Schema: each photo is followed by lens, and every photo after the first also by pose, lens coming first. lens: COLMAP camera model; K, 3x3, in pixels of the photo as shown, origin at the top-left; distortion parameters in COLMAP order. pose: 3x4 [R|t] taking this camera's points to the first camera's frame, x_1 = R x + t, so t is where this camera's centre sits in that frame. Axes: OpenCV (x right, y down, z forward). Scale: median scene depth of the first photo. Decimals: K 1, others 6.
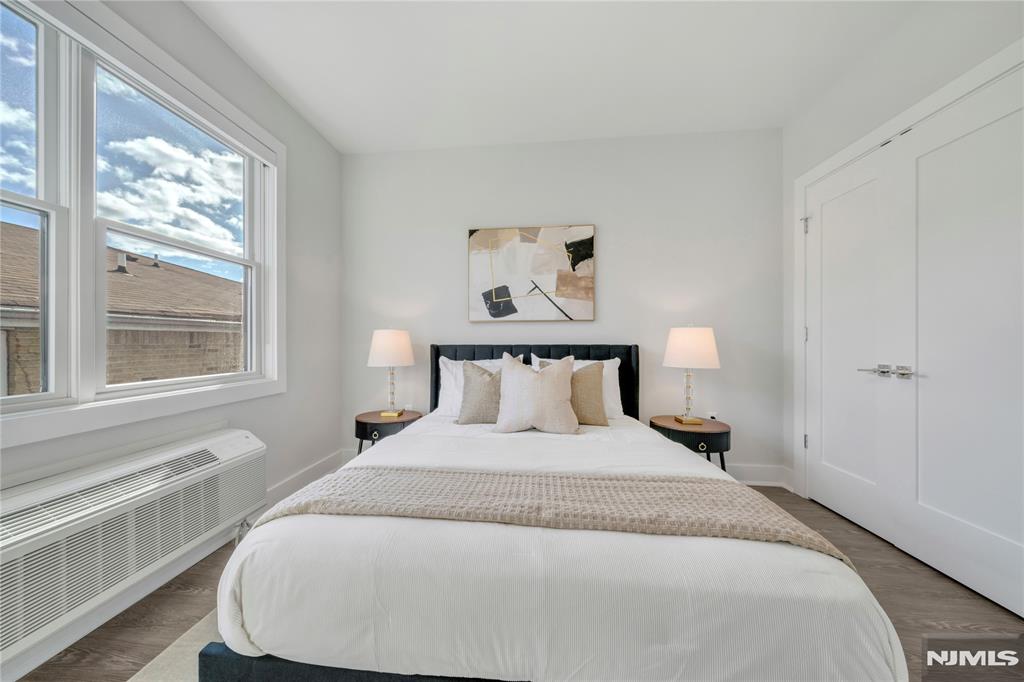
lens RADIAL K [[356.8, 0, 494.9], [0, 356.8, 343.7], [0, 0, 1]] dist [-0.004723, -0.000166]
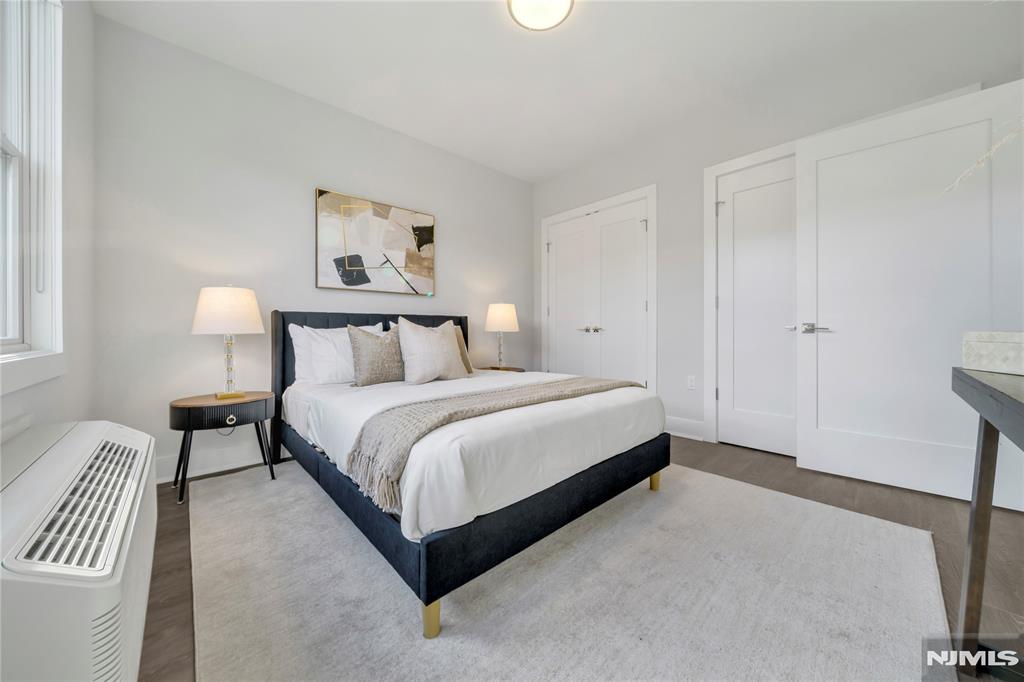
lens RADIAL K [[356.8, 0, 506.7], [0, 356.8, 333.2], [0, 0, 1]] dist [-0.004723, -0.000166]
pose [[0.663902, -0.007473, 0.747782, -0.462695], [0.000230, 0.999952, 0.009789, 0.051538], [-0.747820, -0.006326, 0.663872, 0.010353]]
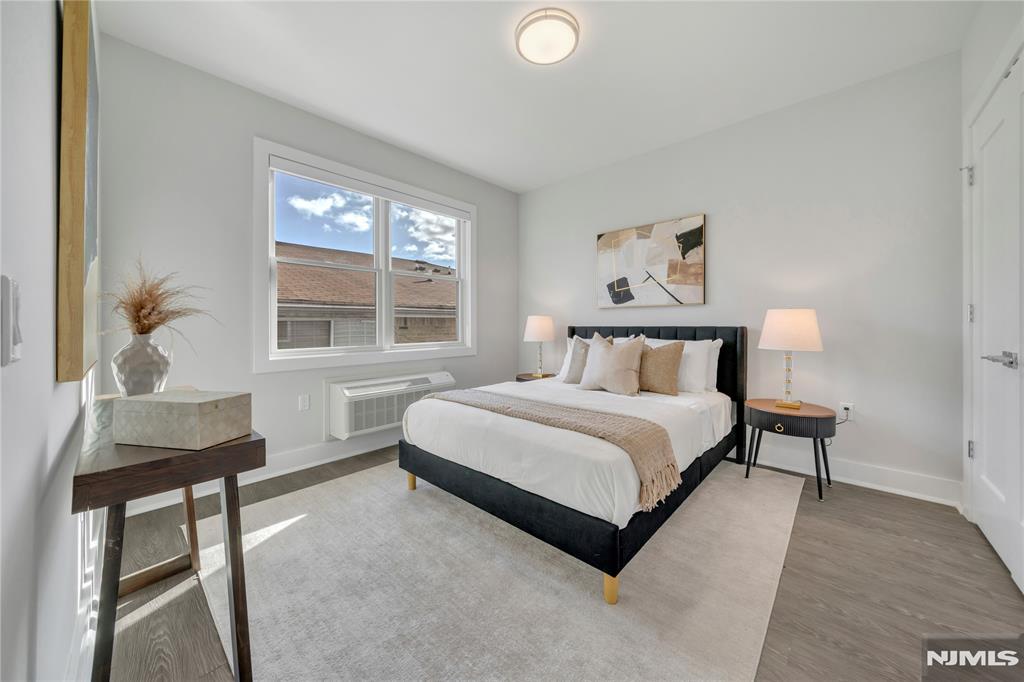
lens RADIAL K [[356.8, 0, 505.6], [0, 356.8, 326.7], [0, 0, 1]] dist [-0.004723, -0.000166]
pose [[0.800229, 0.001494, -0.599693, 0.440775], [0.001470, 0.999989, 0.004453, -0.002045], [0.599693, -0.004445, 0.800218, -0.209750]]
